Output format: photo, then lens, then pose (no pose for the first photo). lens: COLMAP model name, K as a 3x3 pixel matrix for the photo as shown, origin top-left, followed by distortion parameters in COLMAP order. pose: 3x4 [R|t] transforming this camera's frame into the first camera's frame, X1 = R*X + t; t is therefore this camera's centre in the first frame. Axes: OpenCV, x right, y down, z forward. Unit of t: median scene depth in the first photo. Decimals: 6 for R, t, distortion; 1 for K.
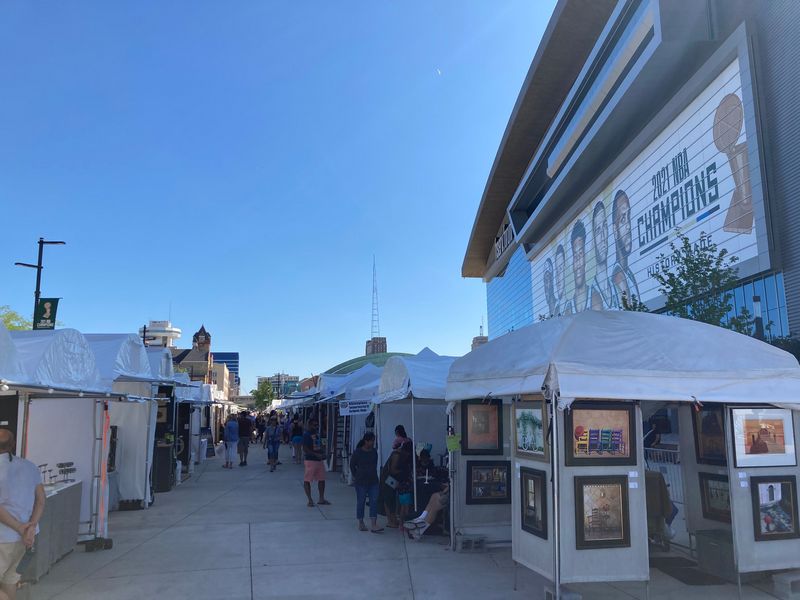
lens RADIAL K [[642.2, 0, 400.0], [0, 642.2, 300.0], [0, 0, 1]] dist [-0.002749, 0.006036]
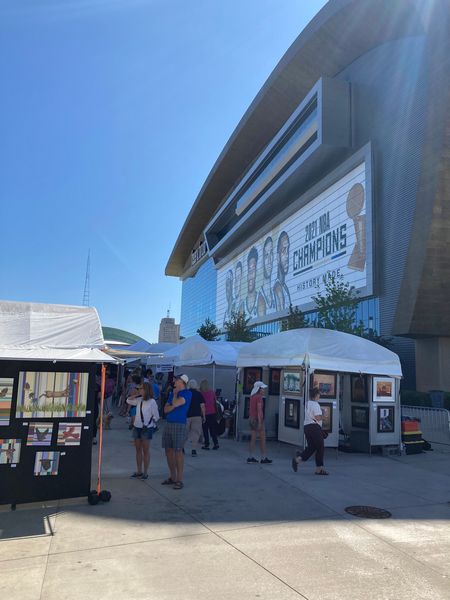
lens RADIAL K [[481.7, 0, 210.2], [0, 481.7, 297.7], [0, 0, 1]] dist [-0.002749, 0.006036]
pose [[0.973483, 0.079165, 0.214625, -0.075679], [-0.082785, 0.996536, 0.007915, -0.013511], [-0.213255, -0.025473, 0.976664, -0.095458]]
